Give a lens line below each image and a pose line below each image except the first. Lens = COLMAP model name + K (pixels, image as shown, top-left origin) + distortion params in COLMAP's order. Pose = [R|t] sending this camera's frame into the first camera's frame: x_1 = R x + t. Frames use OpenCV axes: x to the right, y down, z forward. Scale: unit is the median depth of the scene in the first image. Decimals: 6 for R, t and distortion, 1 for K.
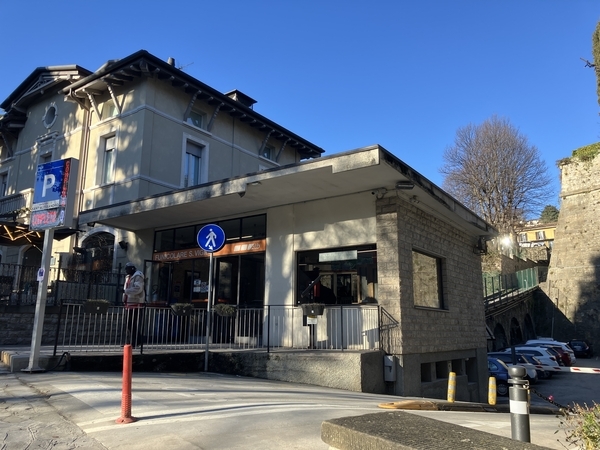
lens RADIAL K [[489.5, 0, 300.0], [0, 489.5, 224.0], [0, 0, 1]] dist [-0.001876, 0.001911]
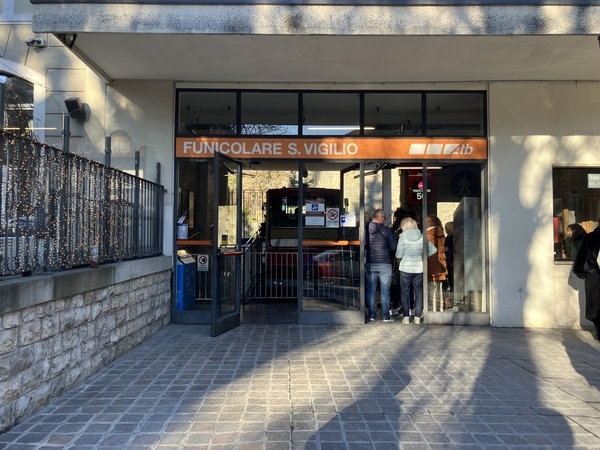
lens RADIAL K [[489.5, 0, 300.3], [0, 489.5, 224.1], [0, 0, 1]] dist [-0.001876, 0.001911]
pose [[0.808188, 0.018384, 0.588638, -0.565348], [-0.121688, 0.983156, 0.136369, 0.076923], [-0.576216, -0.181842, 0.796812, 0.665180]]
